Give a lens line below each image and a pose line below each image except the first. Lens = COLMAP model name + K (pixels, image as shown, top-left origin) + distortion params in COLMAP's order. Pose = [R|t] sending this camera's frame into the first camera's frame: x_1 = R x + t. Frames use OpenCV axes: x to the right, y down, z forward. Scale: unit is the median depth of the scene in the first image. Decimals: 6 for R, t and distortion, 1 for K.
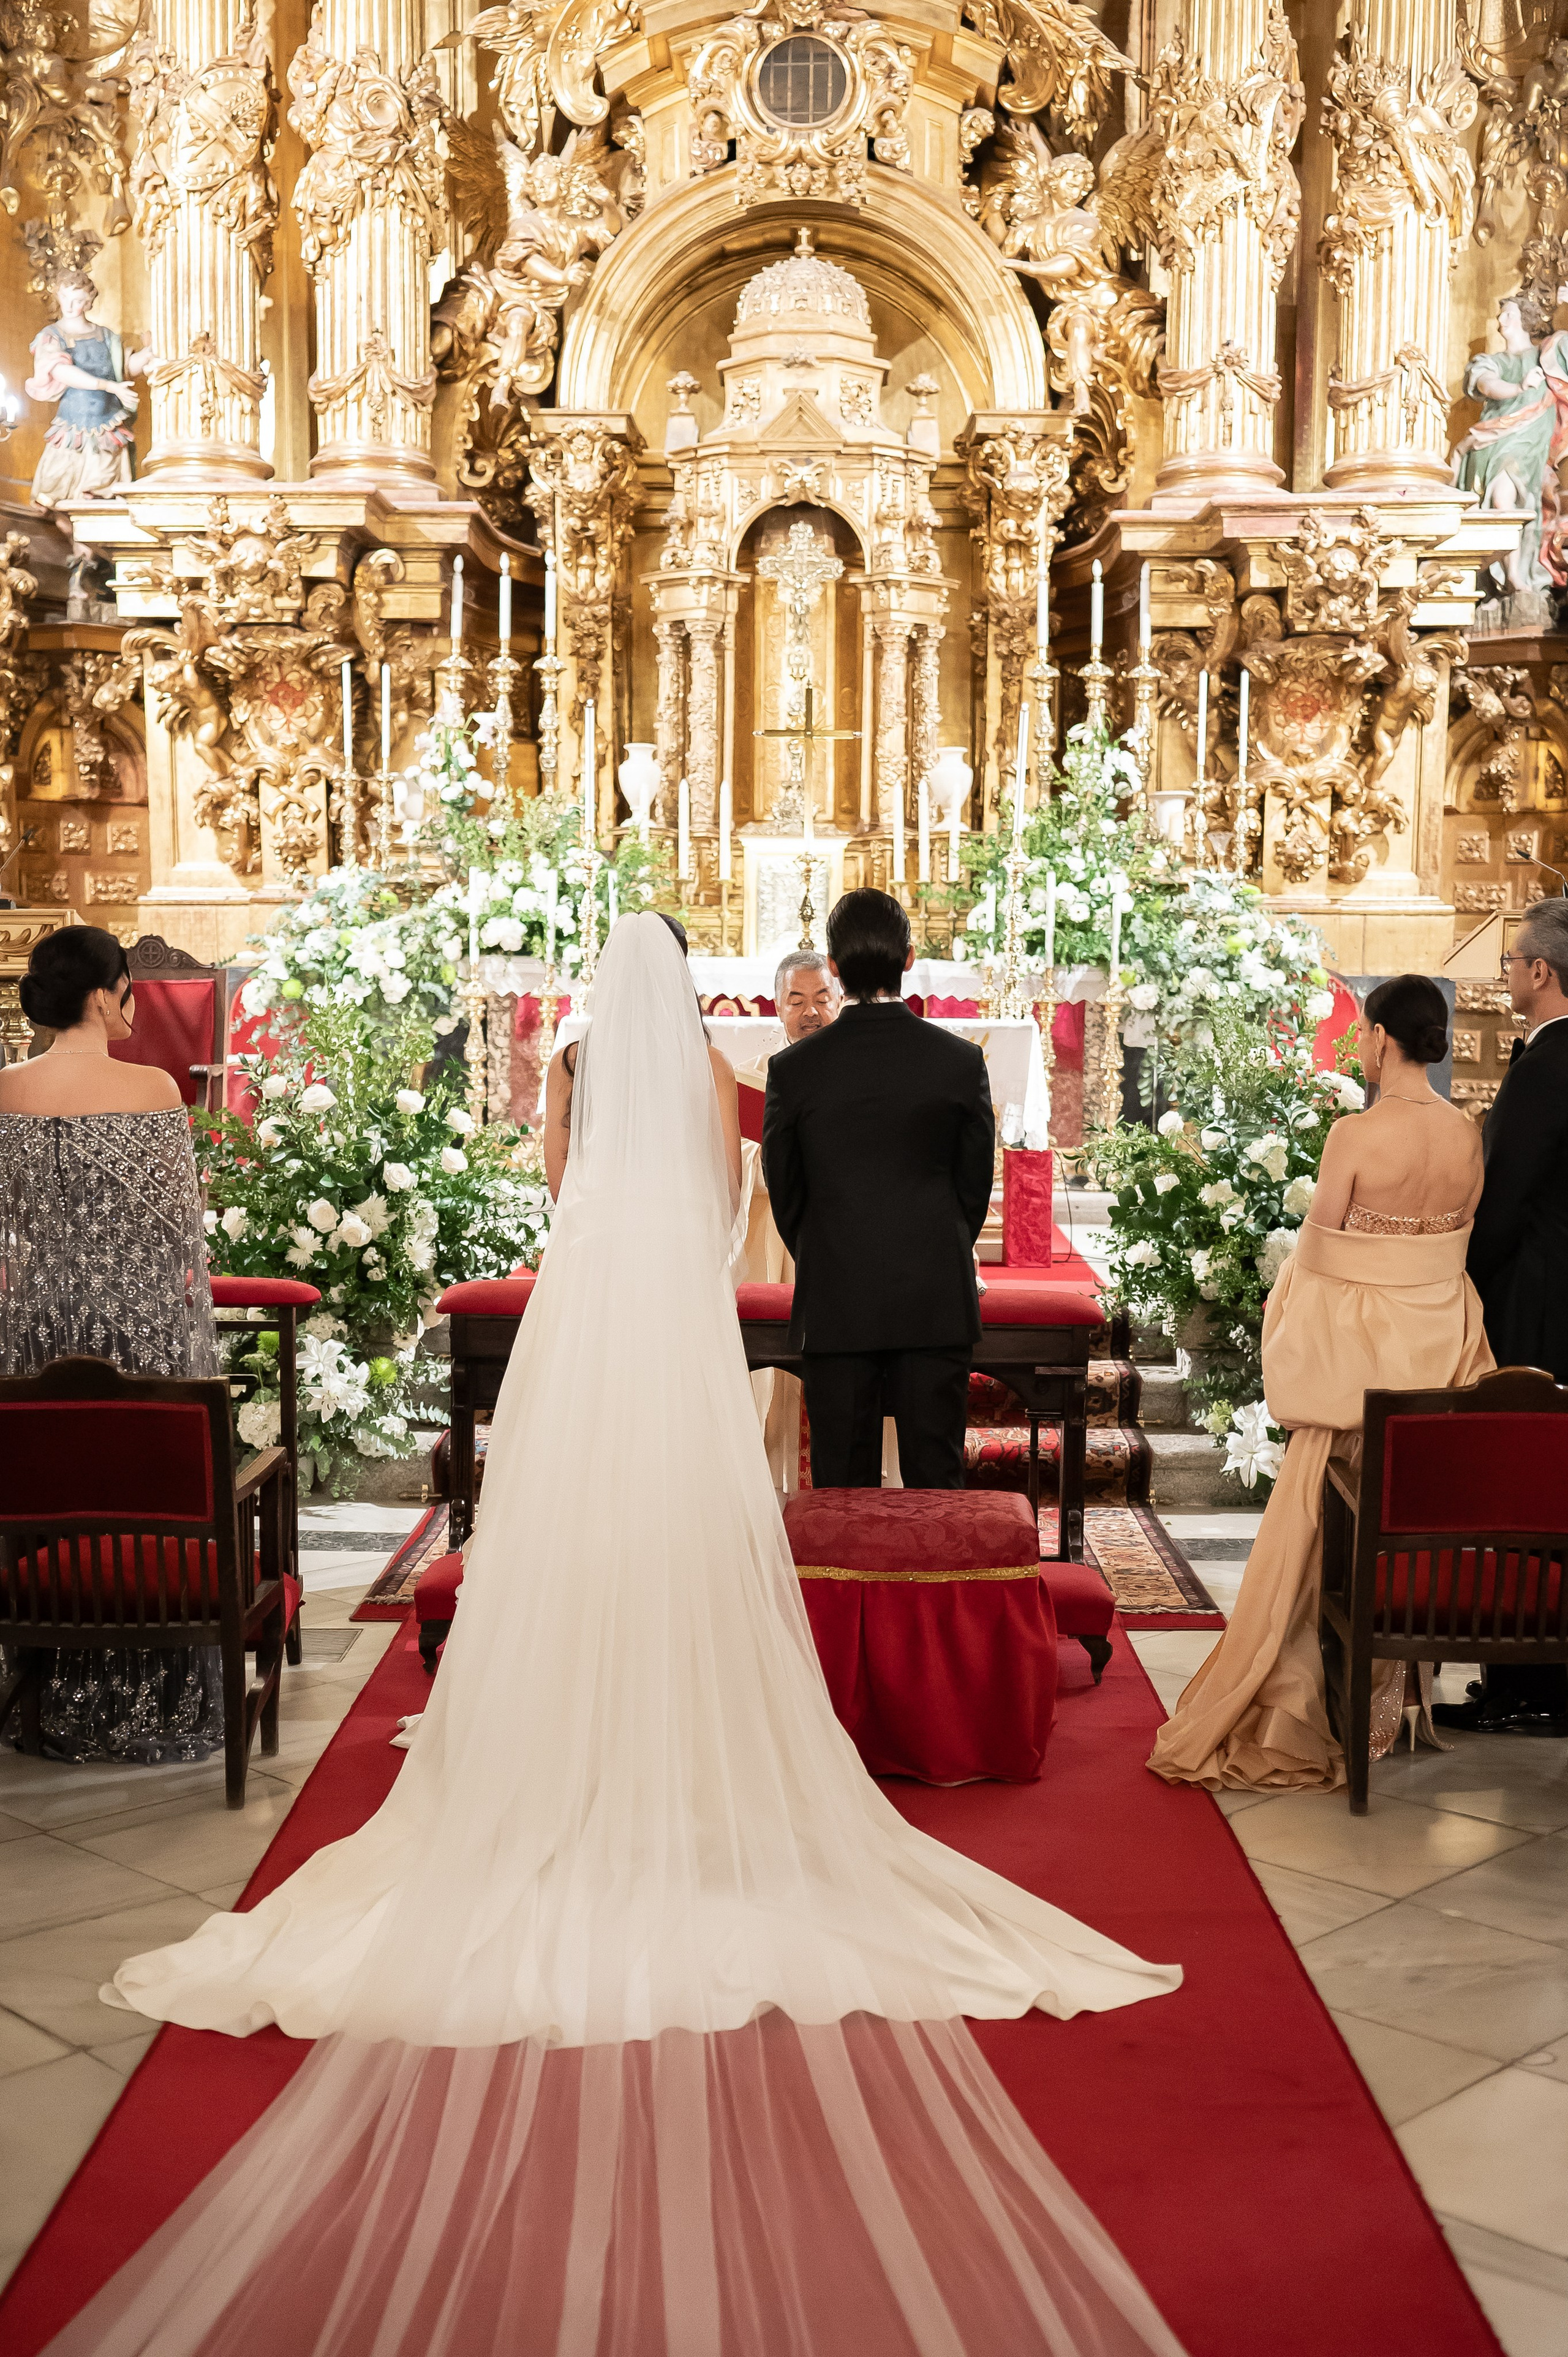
lens RADIAL K [[2361.6, 0, 785.2], [0, 2361.6, 1259.9], [0, 0, 1]] dist [0.077304, -0.313757]
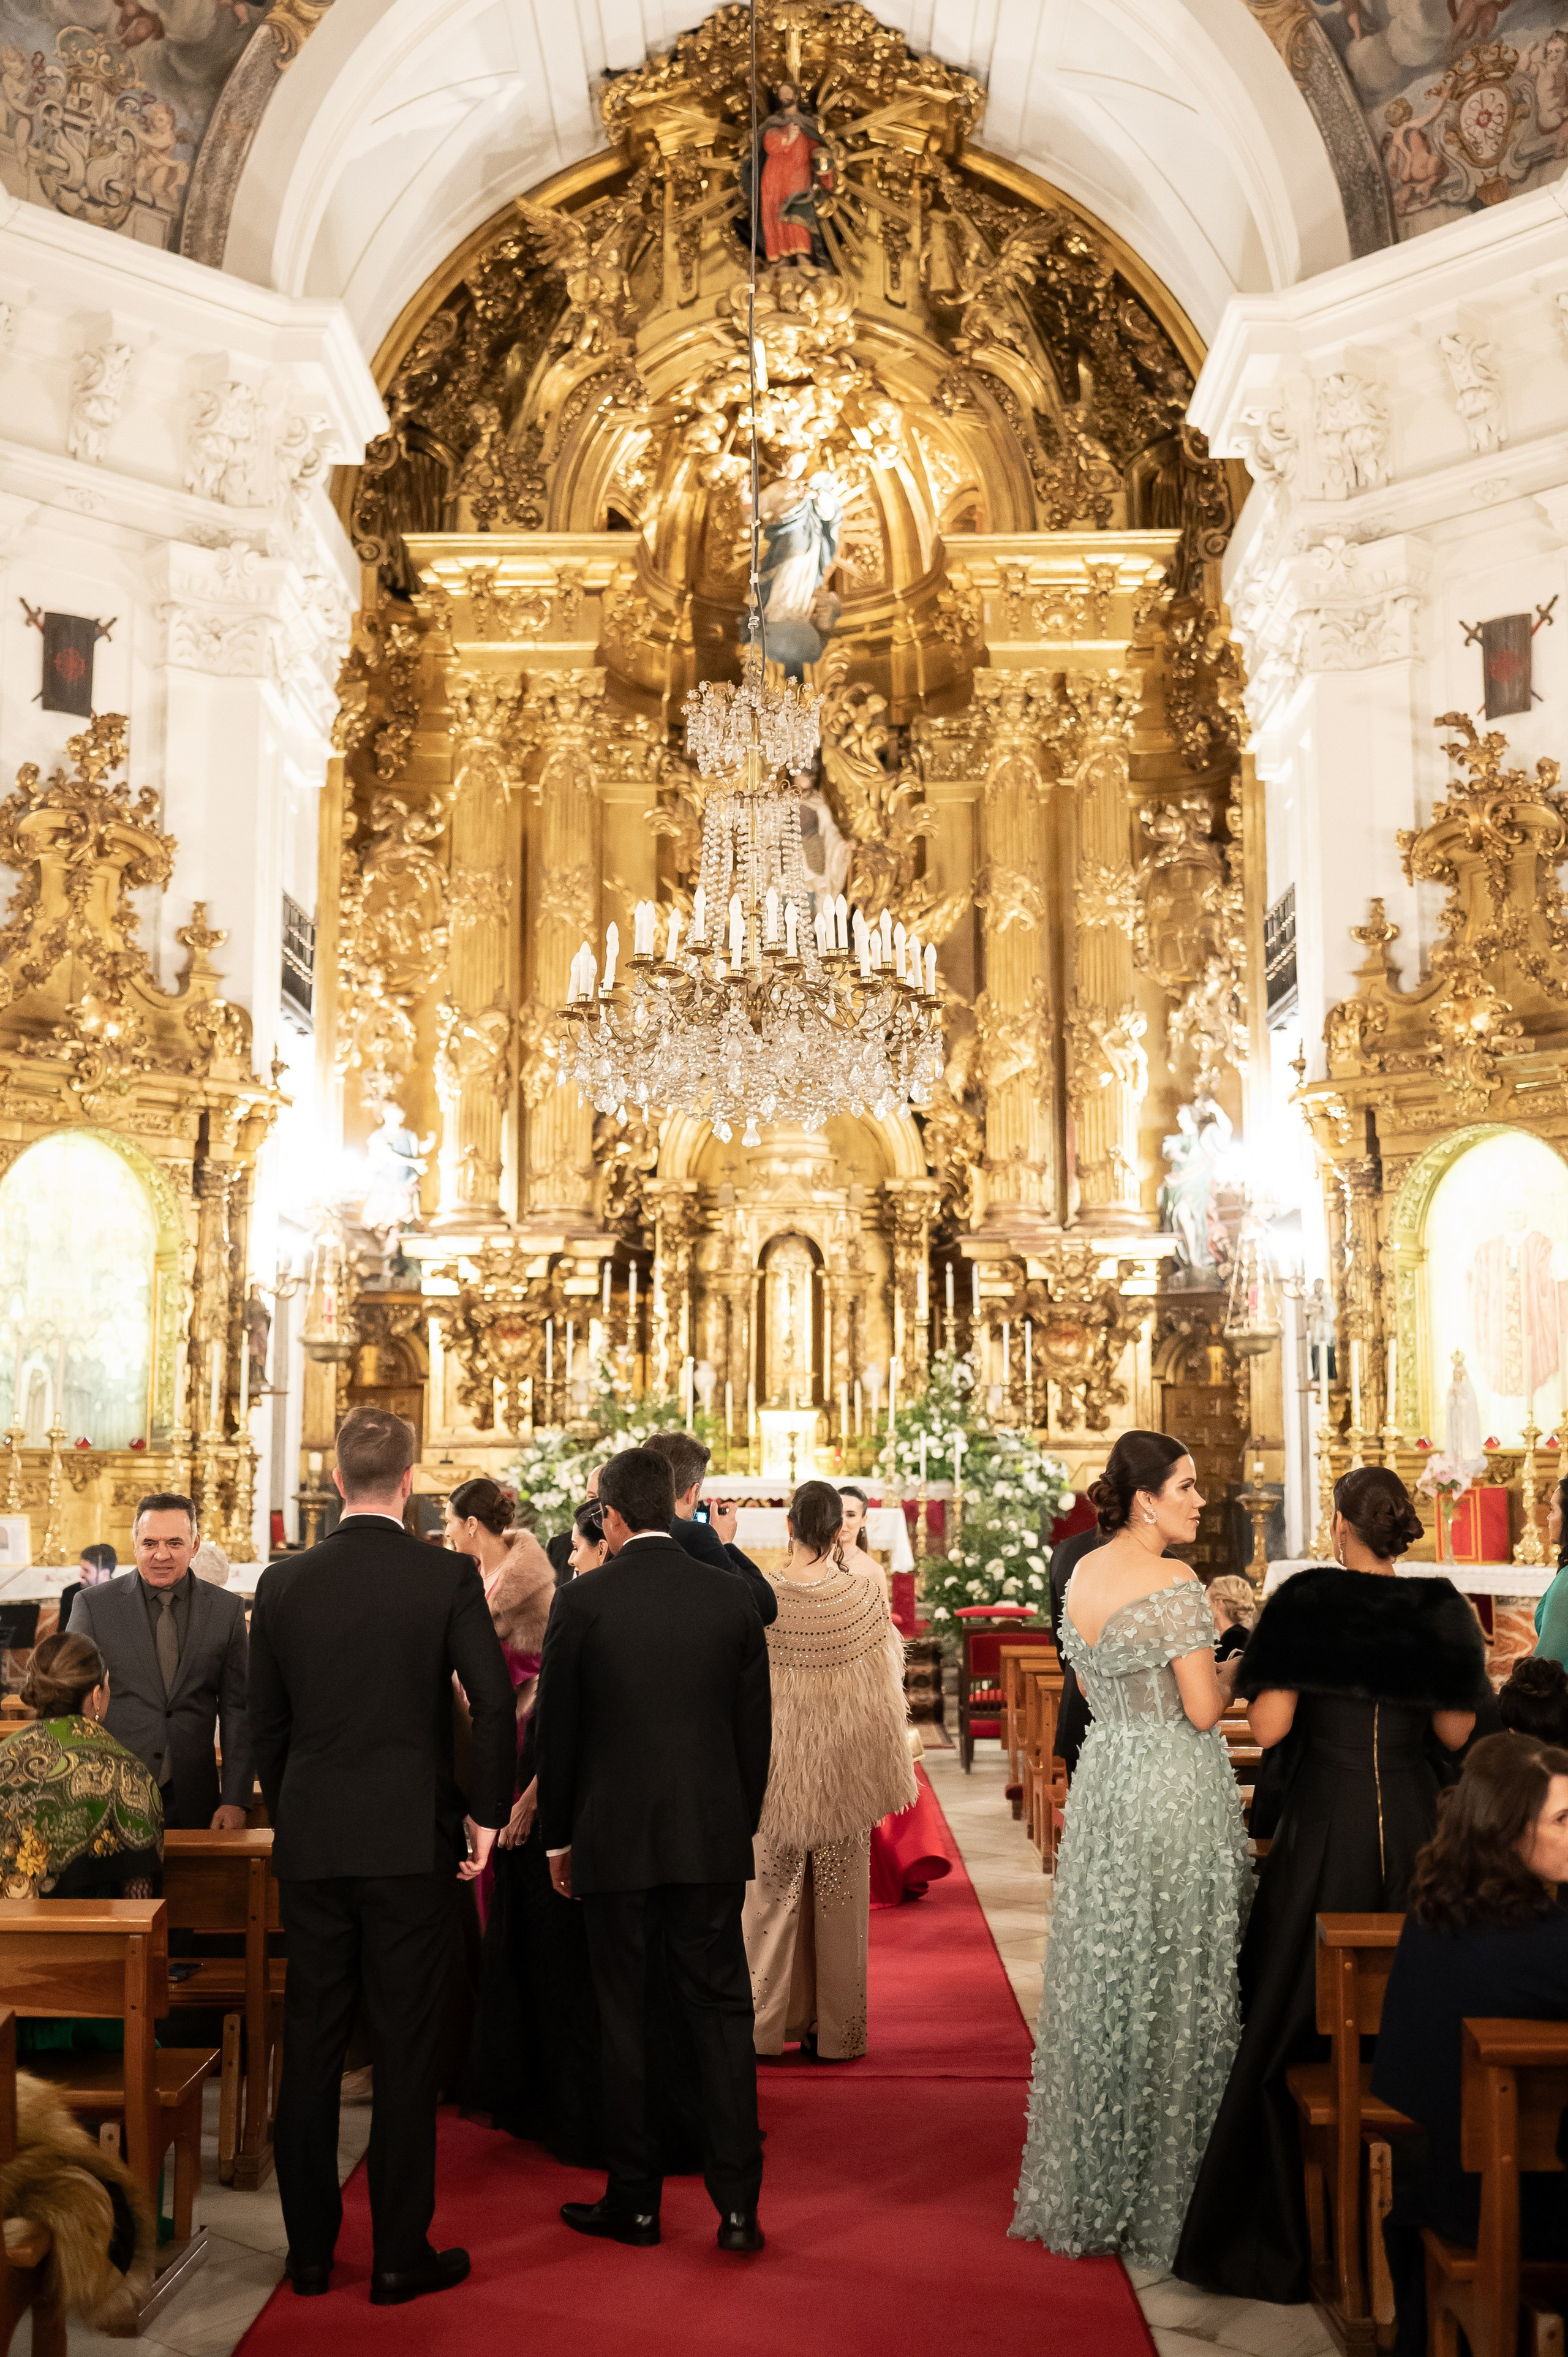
lens RADIAL K [[2588.4, 0, 775.4], [0, 2588.4, 1084.9], [0, 0, 1]] dist [-0.001173, -0.009277]
pose [[0.999917, -0.008912, -0.009287, 0.014335], [0.006147, 0.964572, -0.263747, 0.105624], [0.011308, 0.263668, 0.964547, -0.986800]]
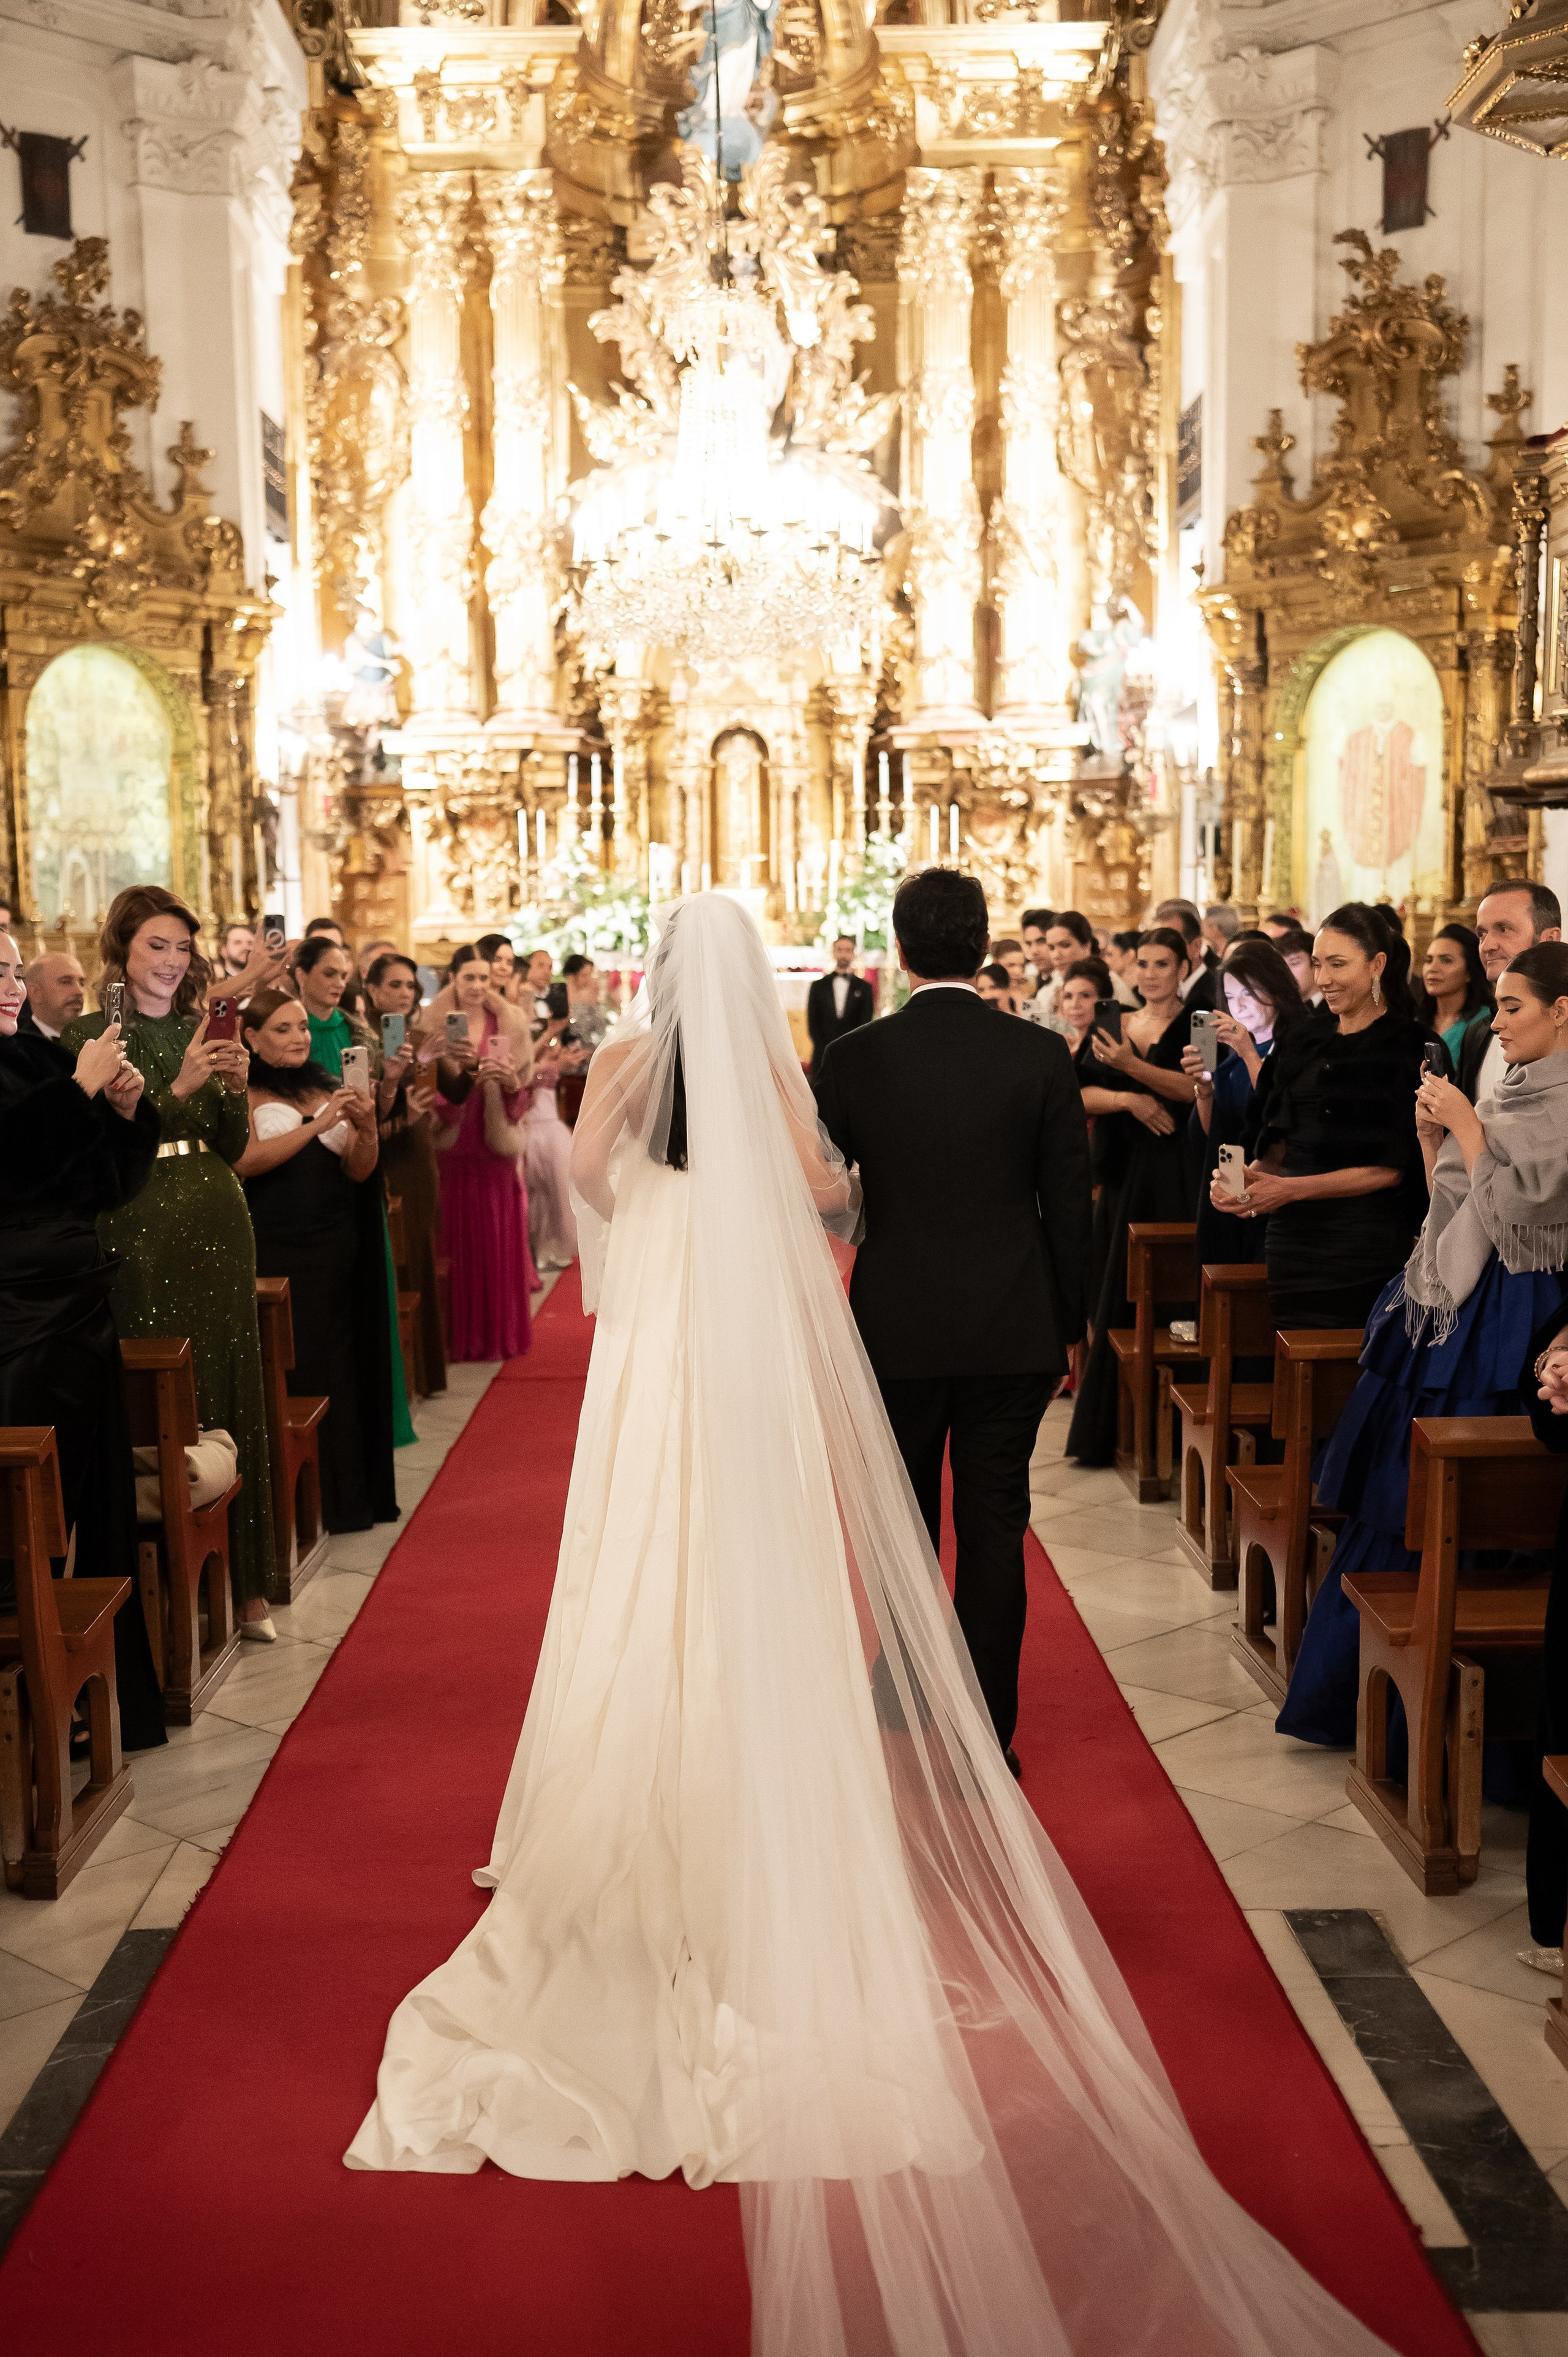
lens RADIAL K [[2515.1, 0, 796.3], [0, 2515.1, 1285.5], [0, 0, 1]] dist [0.000075, -0.022113]
pose [[0.999541, -0.024179, 0.018272, 0.004520], [0.023919, 0.999611, 0.014314, 0.132818], [-0.018611, -0.013870, 0.999731, -1.169845]]
